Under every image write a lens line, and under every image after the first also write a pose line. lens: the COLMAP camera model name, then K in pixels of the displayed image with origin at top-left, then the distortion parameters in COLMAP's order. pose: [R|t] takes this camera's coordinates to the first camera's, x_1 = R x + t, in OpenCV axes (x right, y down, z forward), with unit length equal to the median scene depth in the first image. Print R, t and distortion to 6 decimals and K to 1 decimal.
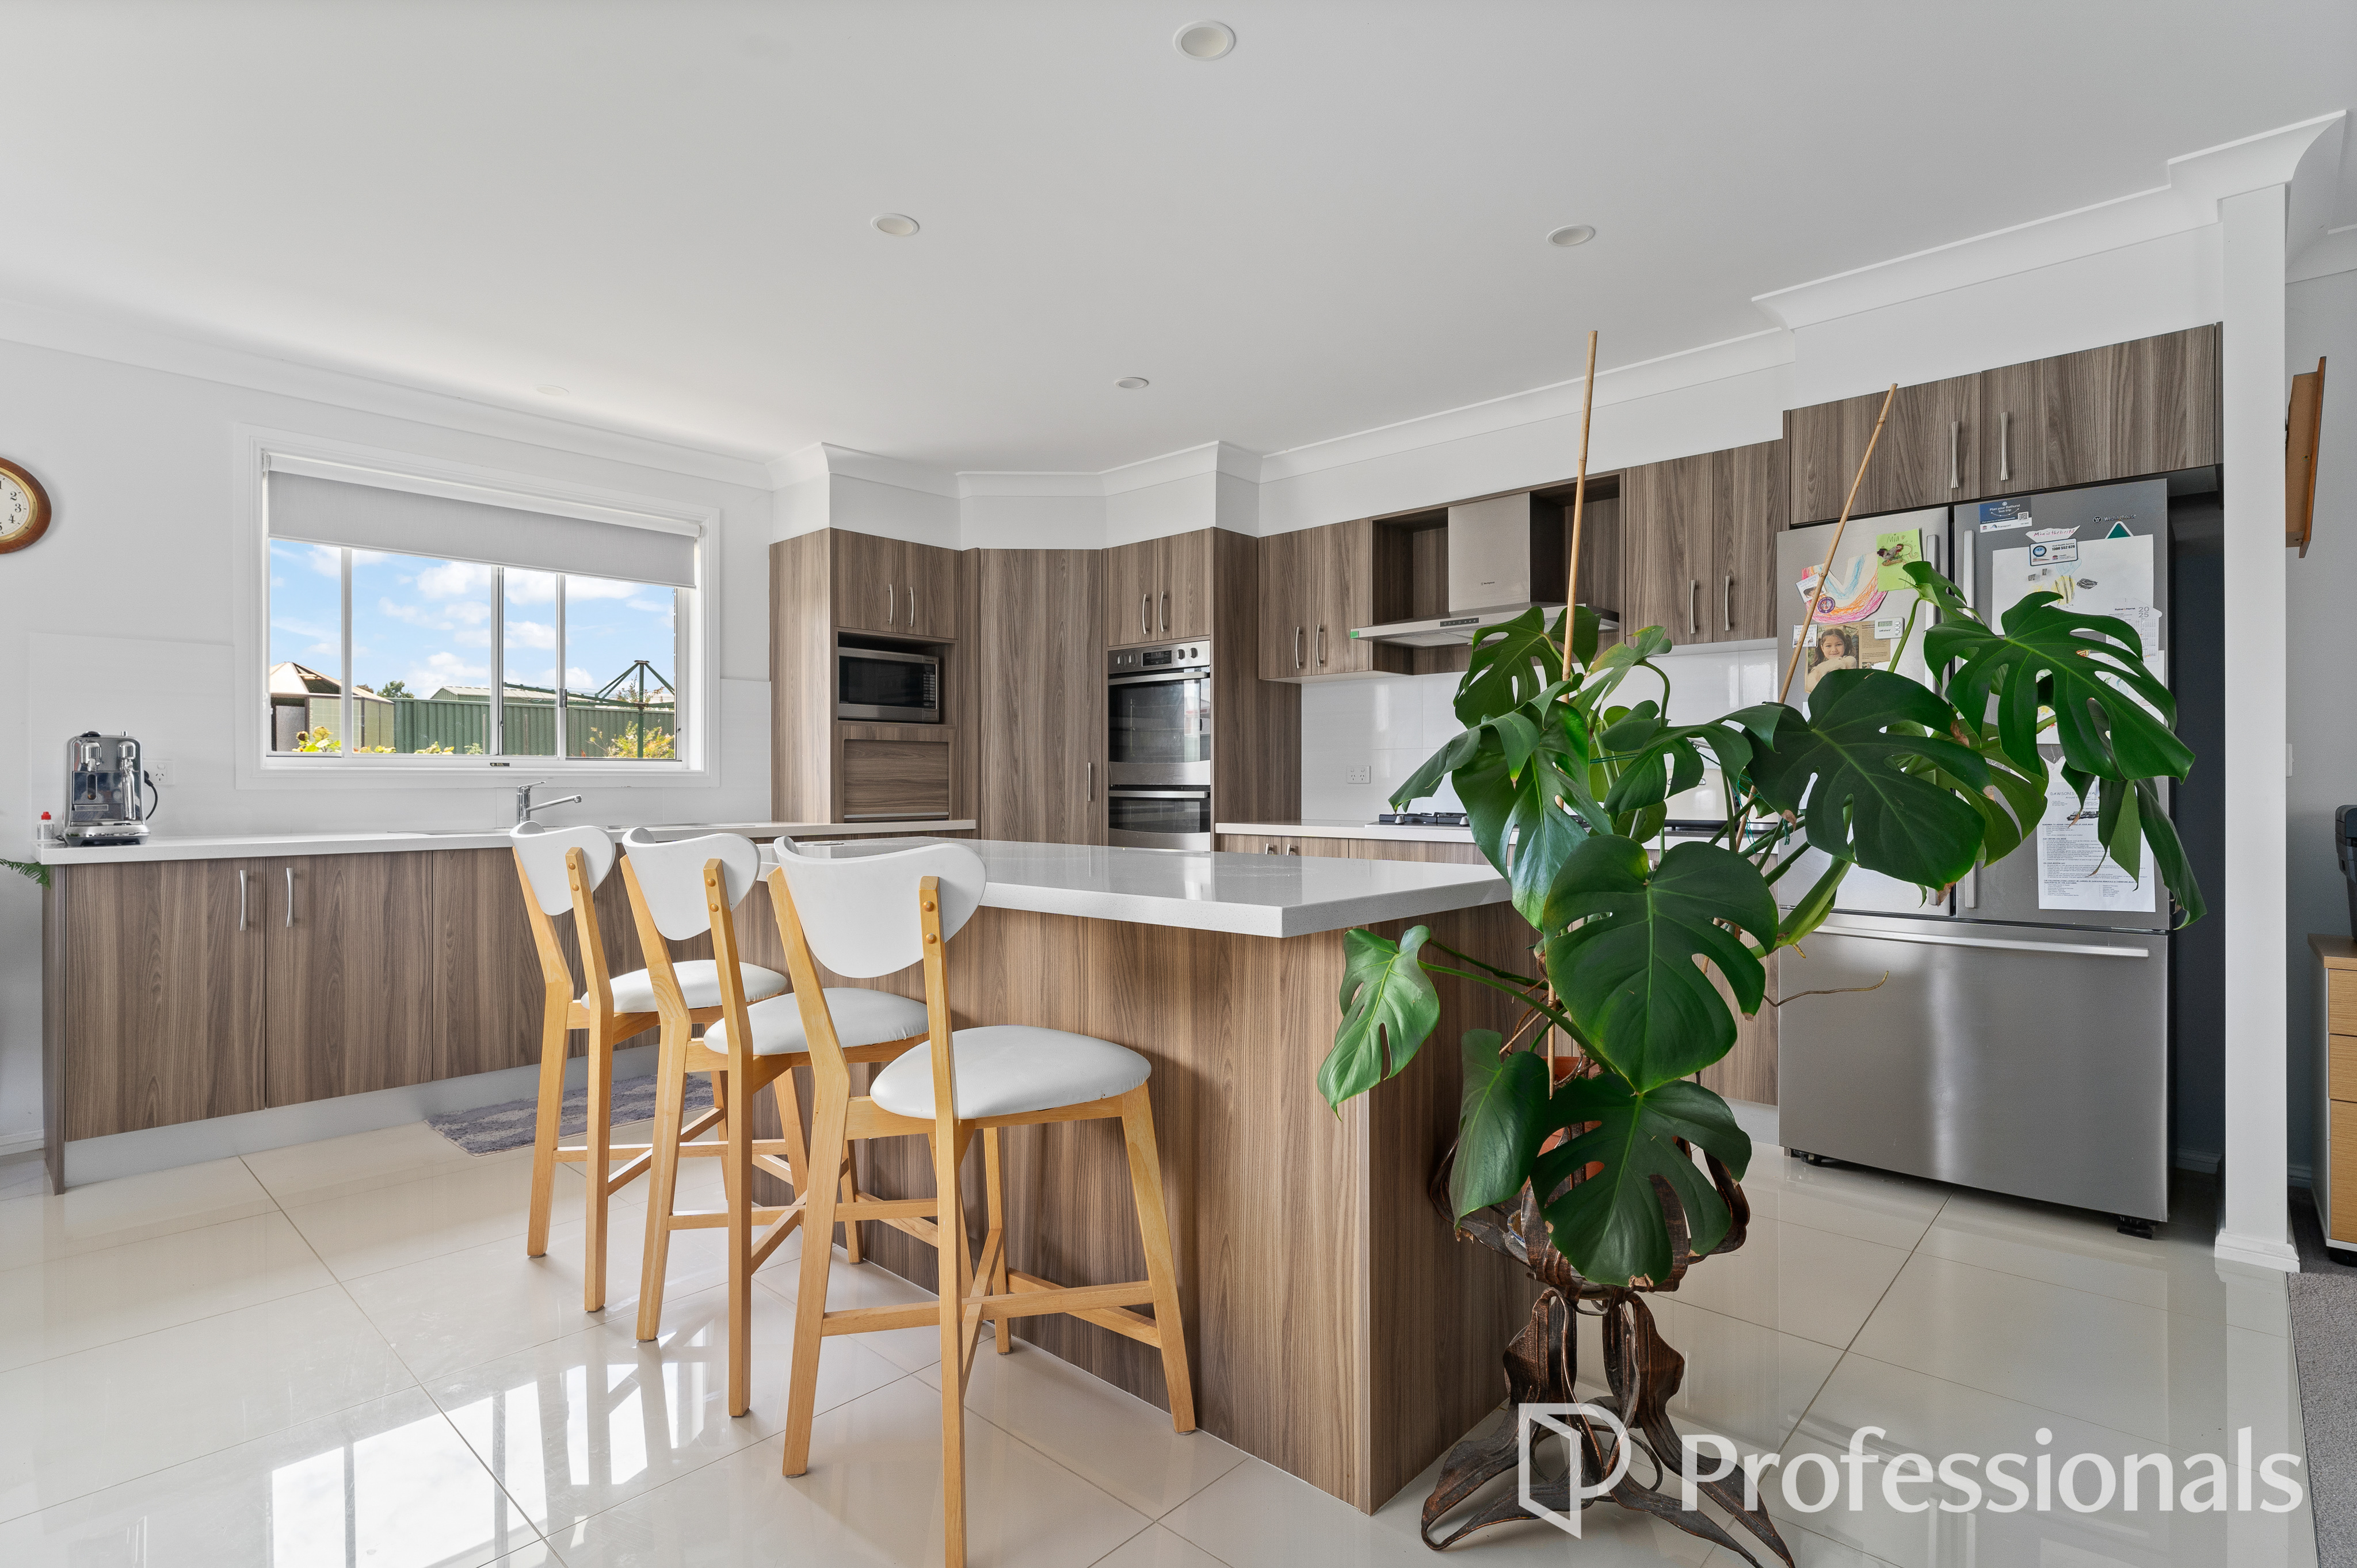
lens RADIAL K [[1140.5, 0, 1178.5], [0, 1140.5, 784.0], [0, 0, 1]] dist [-0.002713, -0.000734]
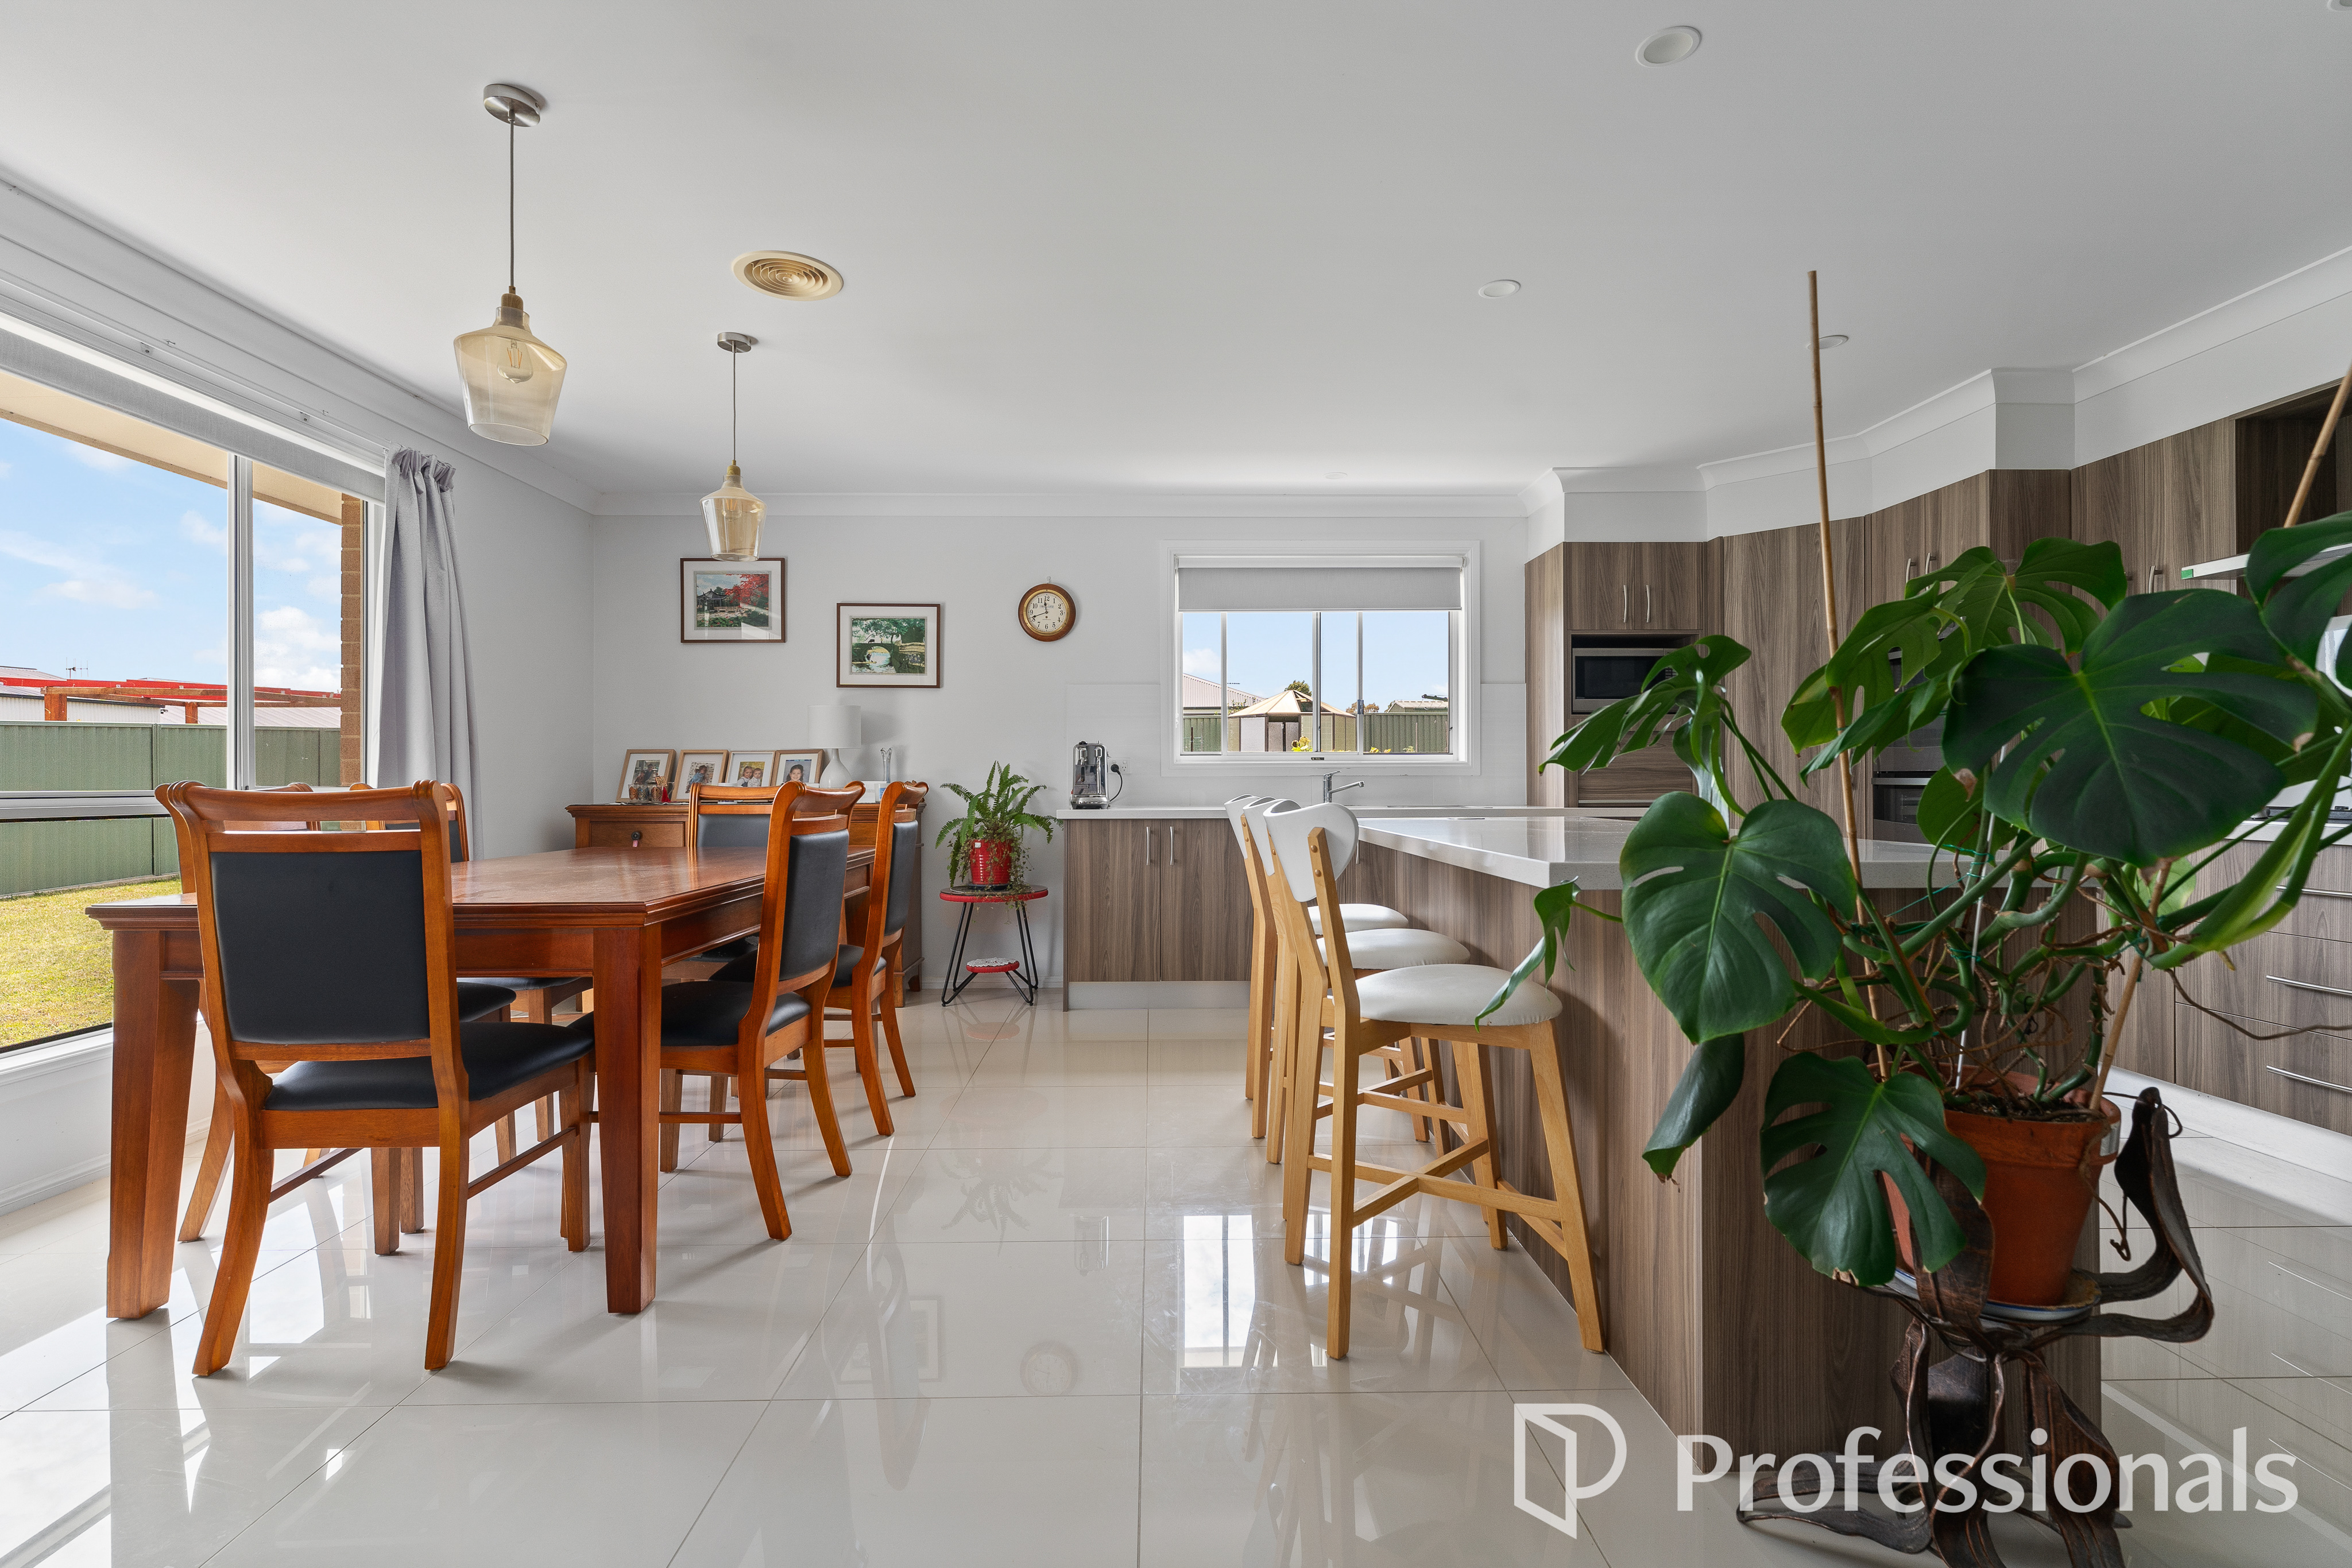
lens RADIAL K [[1077.1, 0, 1173.3], [0, 1077.1, 776.5], [0, 0, 1]] dist [-0.001518, -0.000234]
pose [[0.691771, -0.003221, -0.722110, 0.188018], [0.000542, 0.999992, -0.003942, 0.008188], [0.722117, 0.002335, 0.691767, -0.003672]]
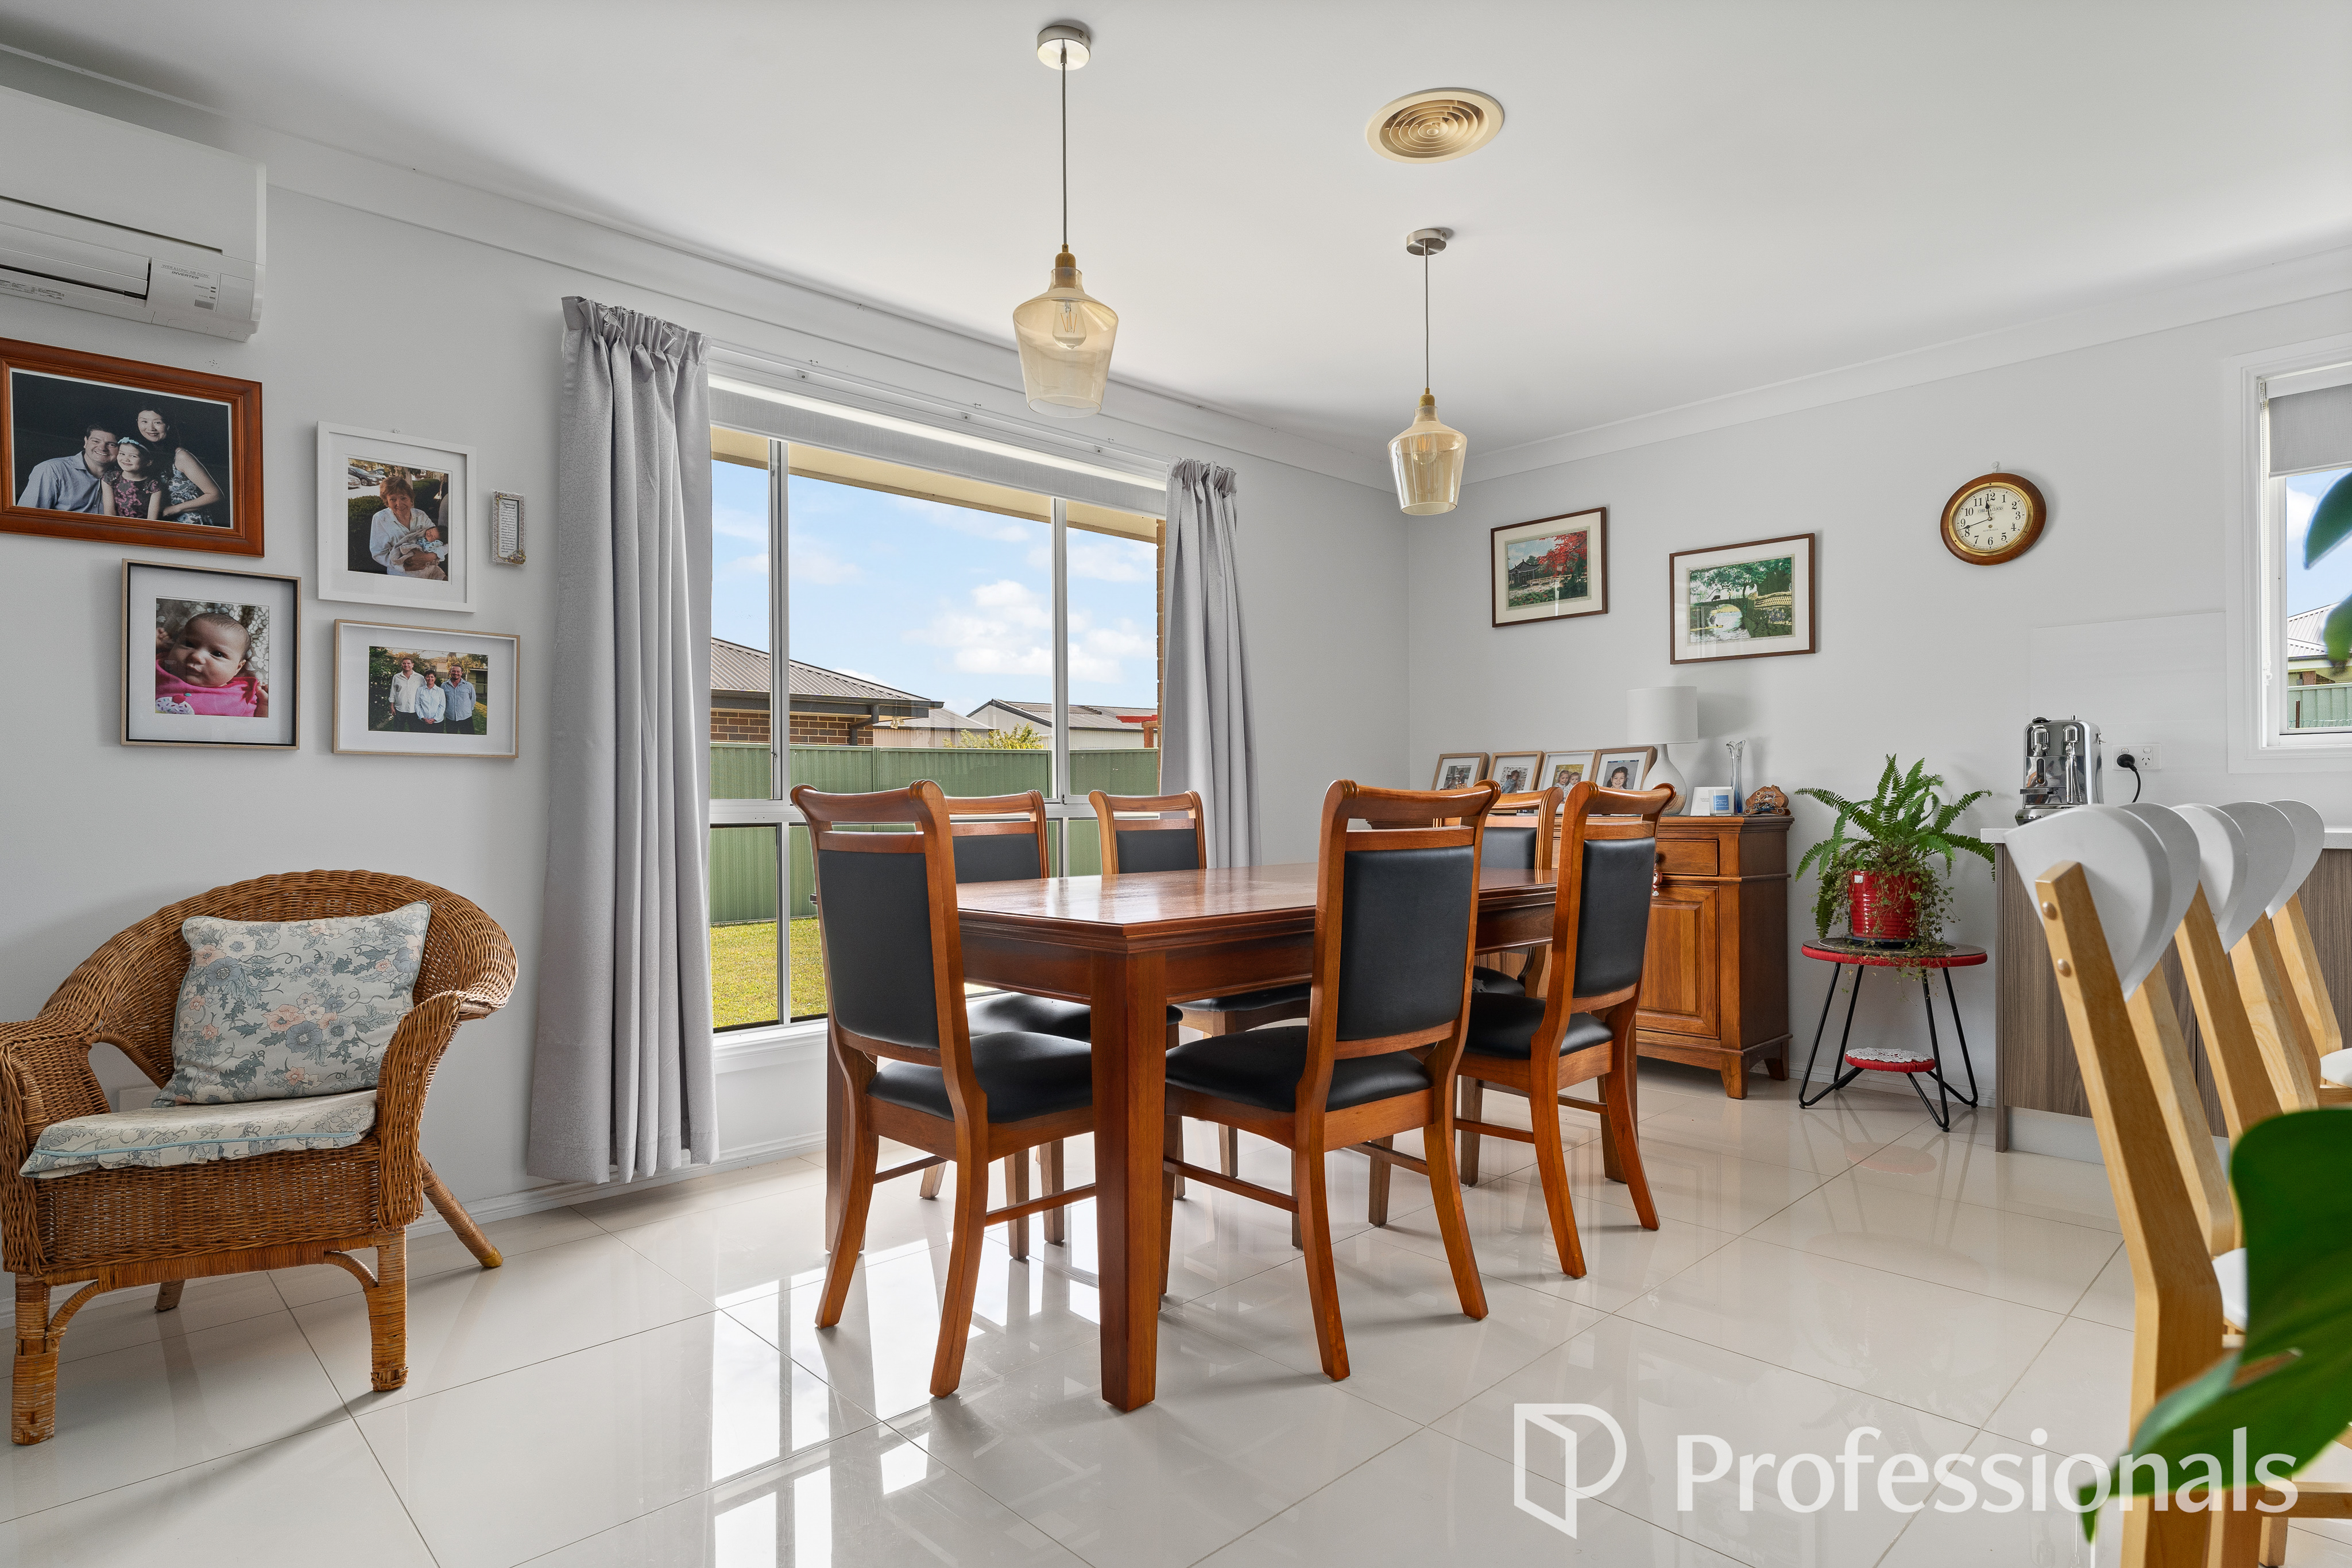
lens RADIAL K [[1233.1, 0, 1165.3], [0, 1233.1, 800.5], [0, 0, 1]] dist [-0.003682, -0.000831]
pose [[-0.069755, 0.001897, -0.997562, 0.139922], [0.006456, 0.999978, 0.001450, 0.014778], [0.997543, -0.006340, -0.069766, 0.187528]]
